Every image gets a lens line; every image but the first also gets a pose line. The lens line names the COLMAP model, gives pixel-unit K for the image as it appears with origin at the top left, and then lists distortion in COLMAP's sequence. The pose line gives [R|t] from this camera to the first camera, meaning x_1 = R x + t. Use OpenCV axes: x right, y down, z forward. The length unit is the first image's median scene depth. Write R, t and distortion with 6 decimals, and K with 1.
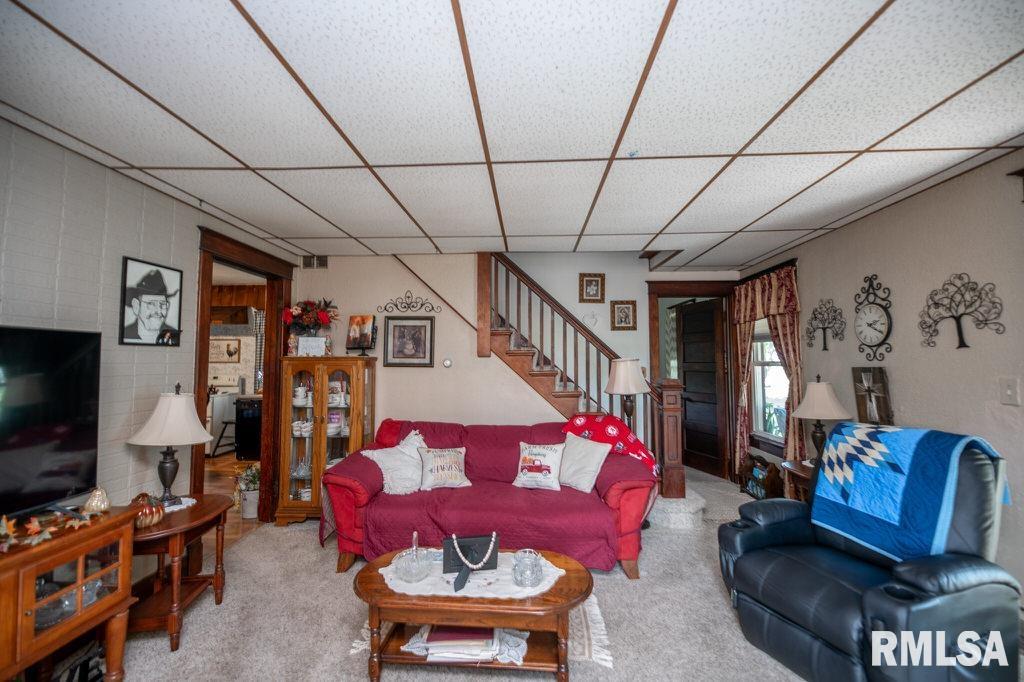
lens RADIAL K [[411.5, 0, 513.4], [0, 411.5, 337.6], [0, 0, 1]] dist [-0.002908, -0.001334]
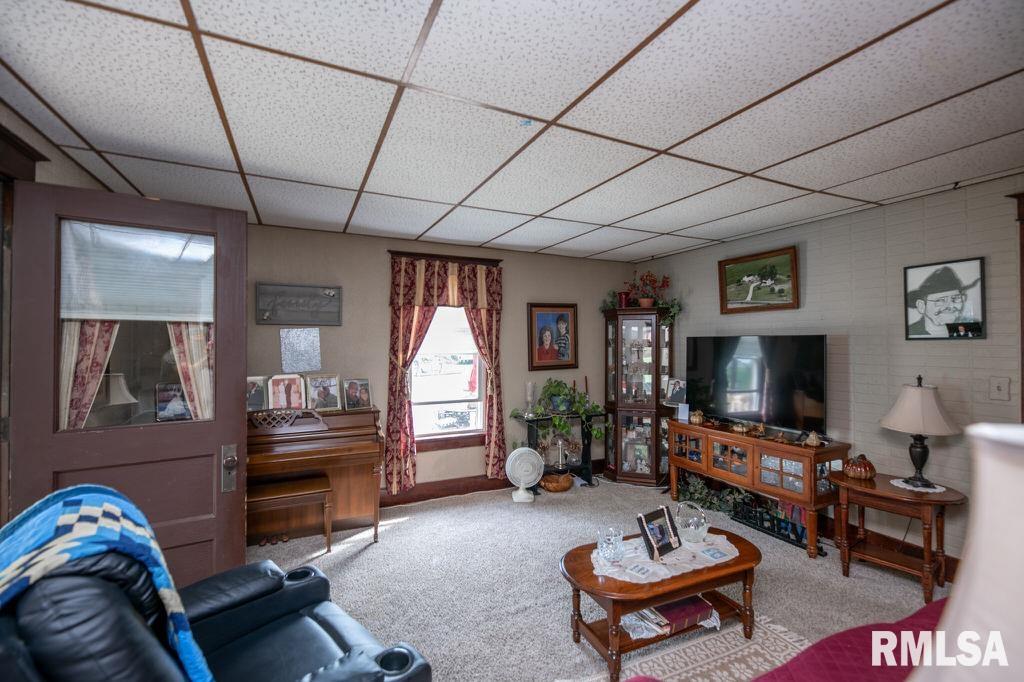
lens RADIAL K [[424.2, 0, 512.3], [0, 424.2, 342.7], [0, 0, 1]] dist [0.000207, 0.000010]
pose [[-0.881677, -0.009028, -0.471767, 0.619728], [0.021434, 0.998019, -0.059156, 0.068647], [0.471367, -0.062268, -0.879736, 1.459819]]
